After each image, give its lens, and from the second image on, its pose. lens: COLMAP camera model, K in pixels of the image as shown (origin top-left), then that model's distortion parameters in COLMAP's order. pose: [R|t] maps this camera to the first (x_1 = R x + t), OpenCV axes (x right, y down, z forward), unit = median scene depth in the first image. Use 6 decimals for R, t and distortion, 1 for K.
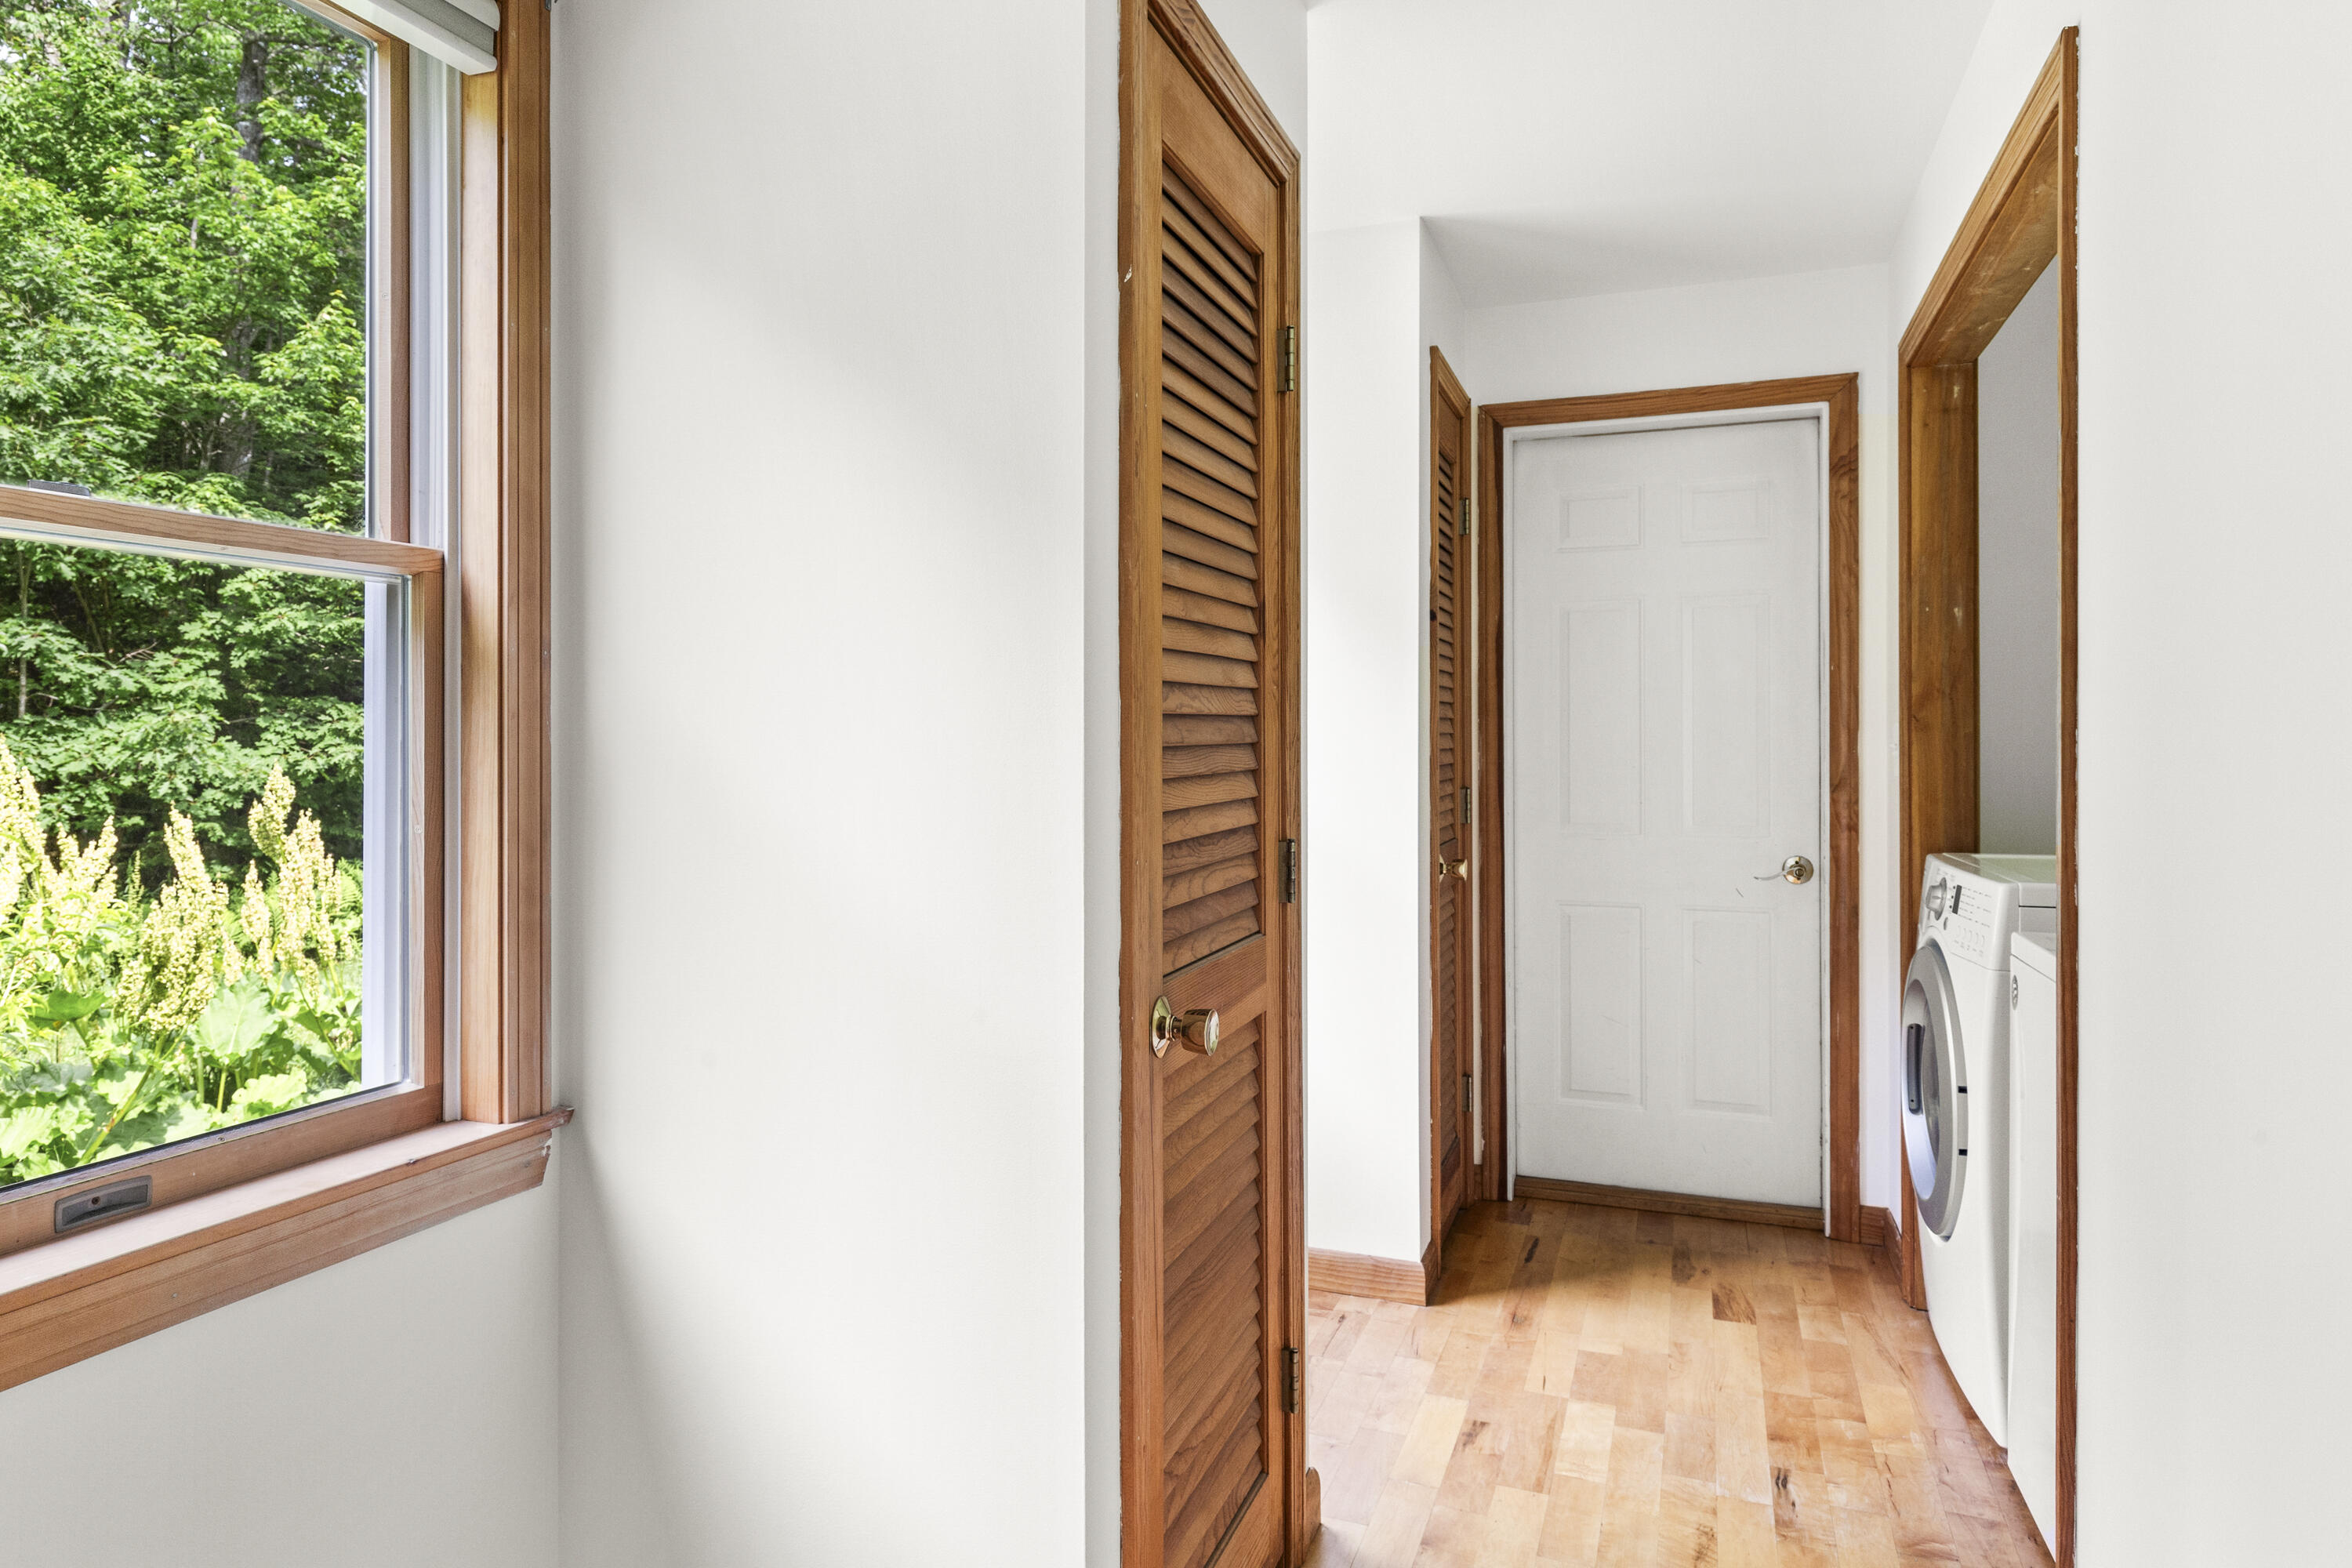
lens RADIAL K [[1351.2, 0, 1175.9], [0, 1351.2, 733.5], [0, 0, 1]] dist [0.001601, -0.000105]
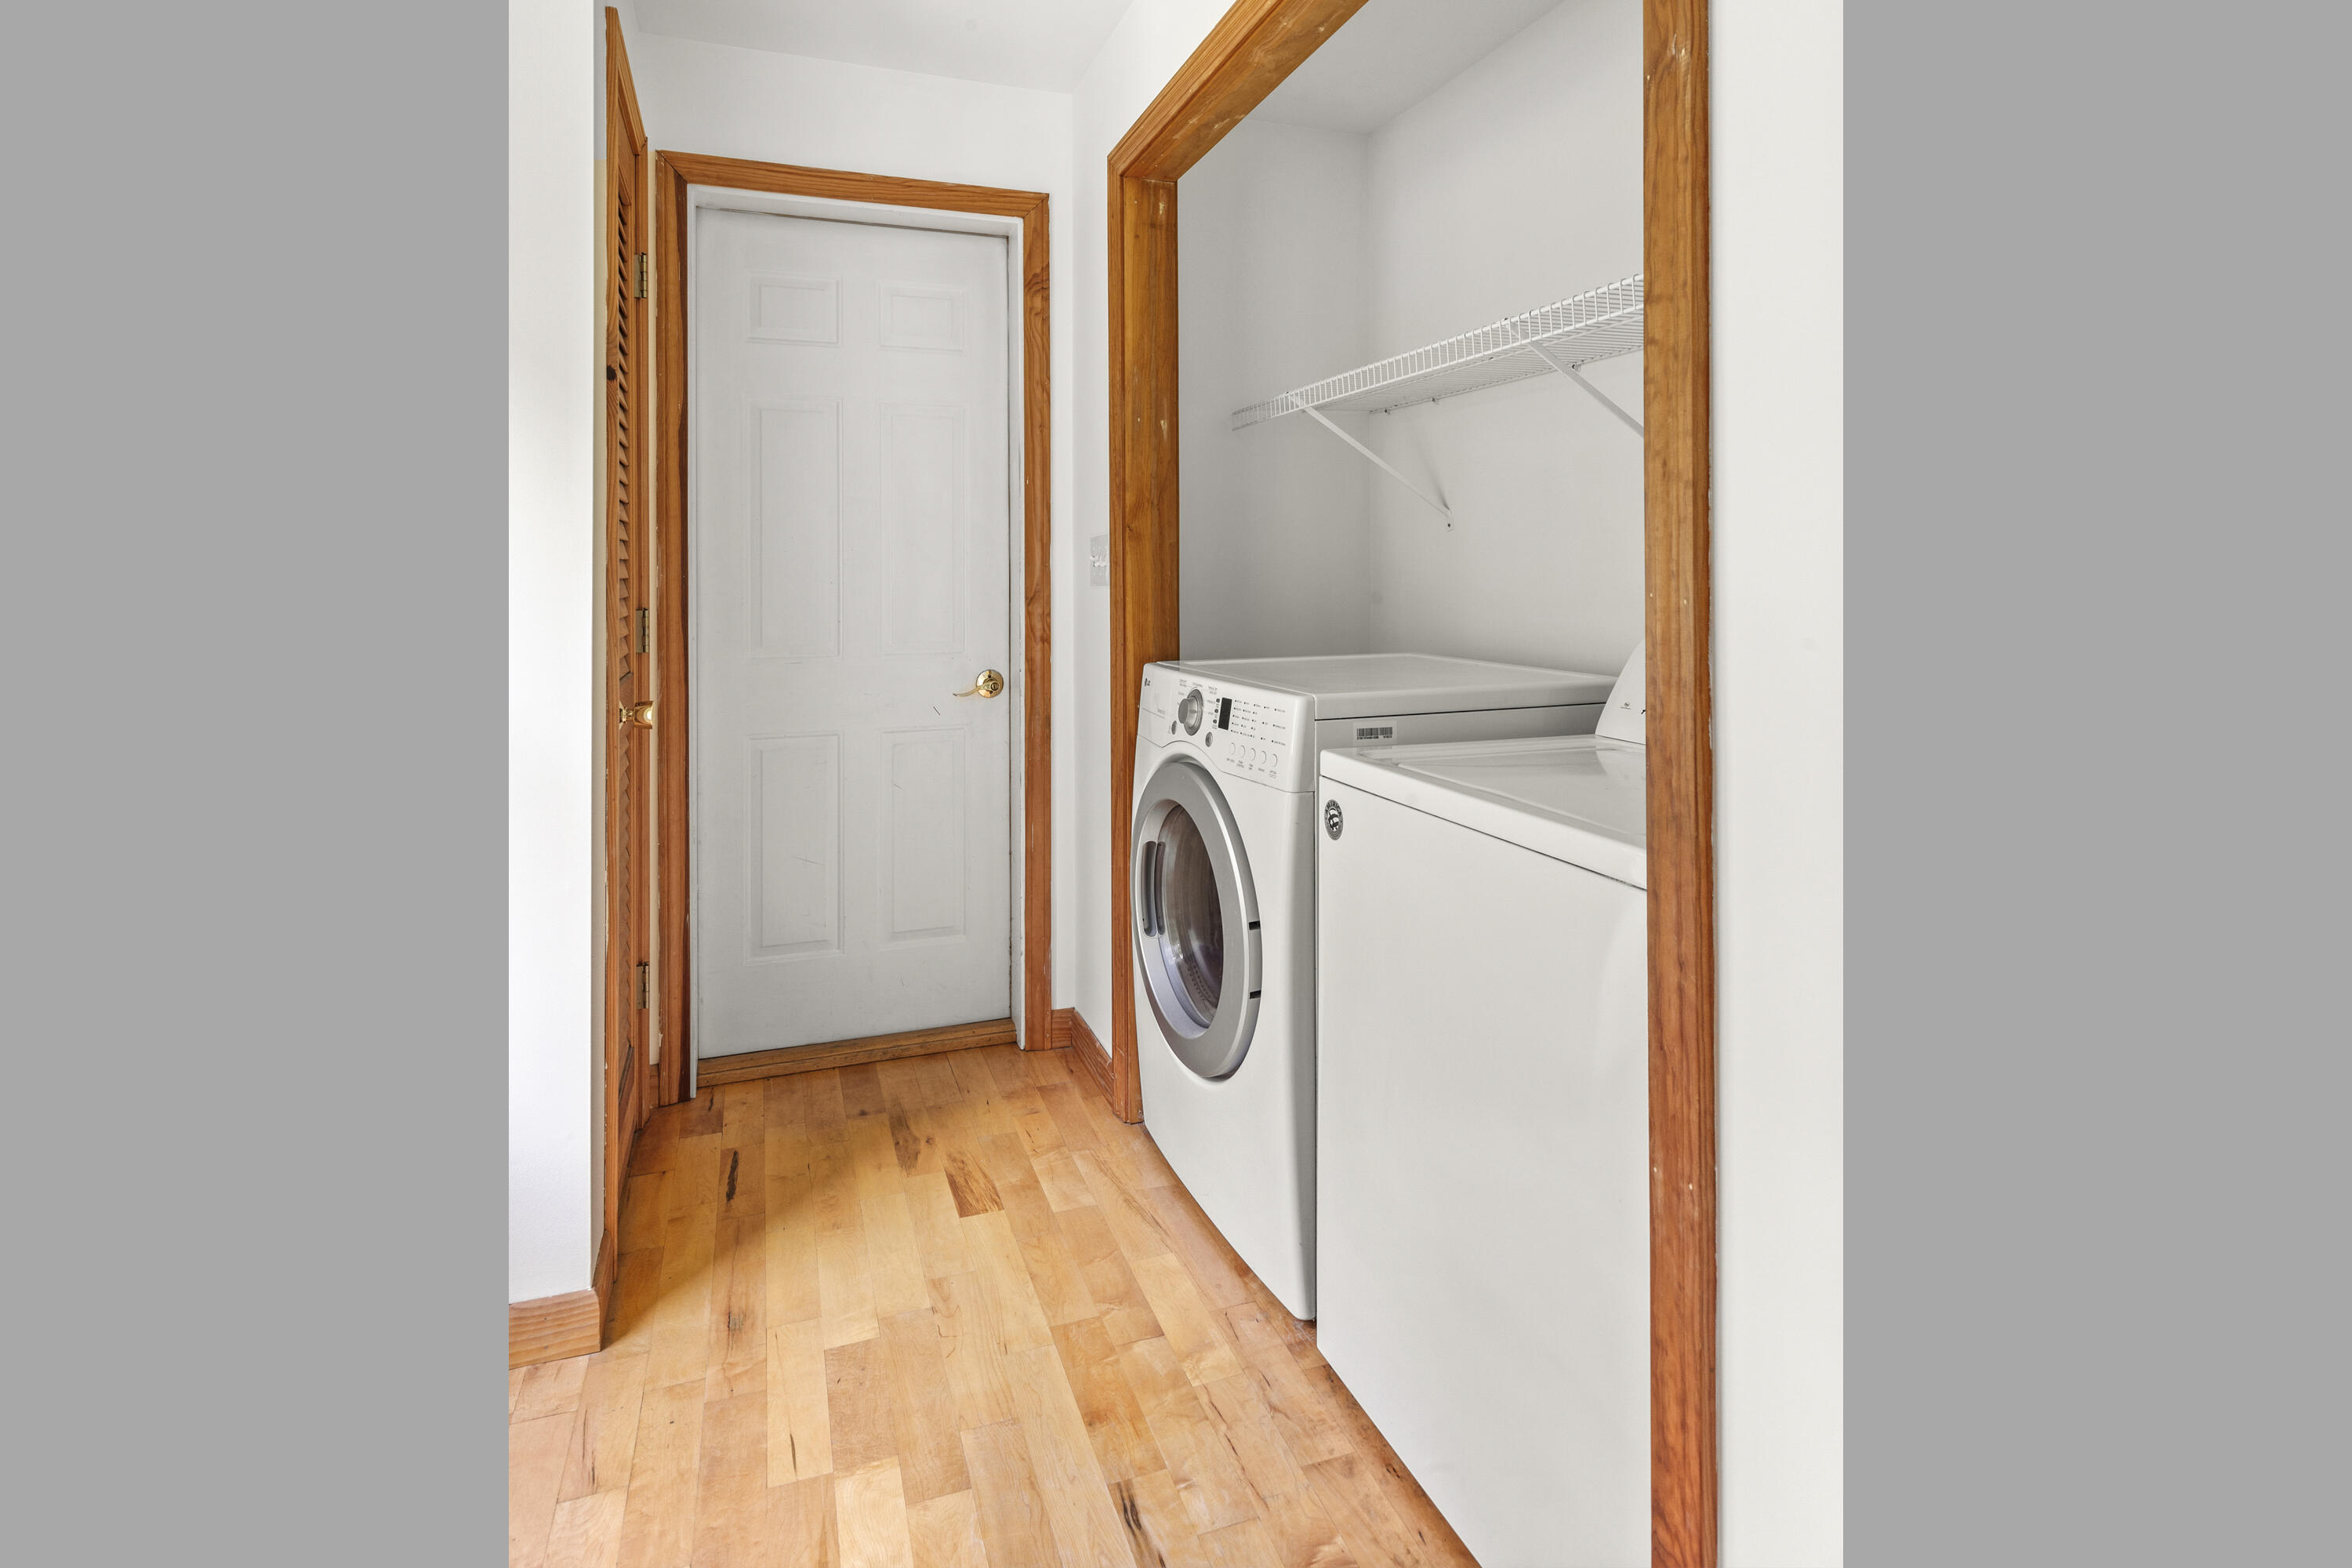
lens RADIAL K [[1324.5, 0, 1237.8], [0, 1324.5, 549.8], [0, 0, 1]] dist [0.011235, -0.000889]
pose [[0.797256, 0.003356, 0.603632, 0.020747], [-0.001321, 0.999992, -0.003815, 0.008381], [-0.603640, 0.002244, 0.797254, 0.170286]]
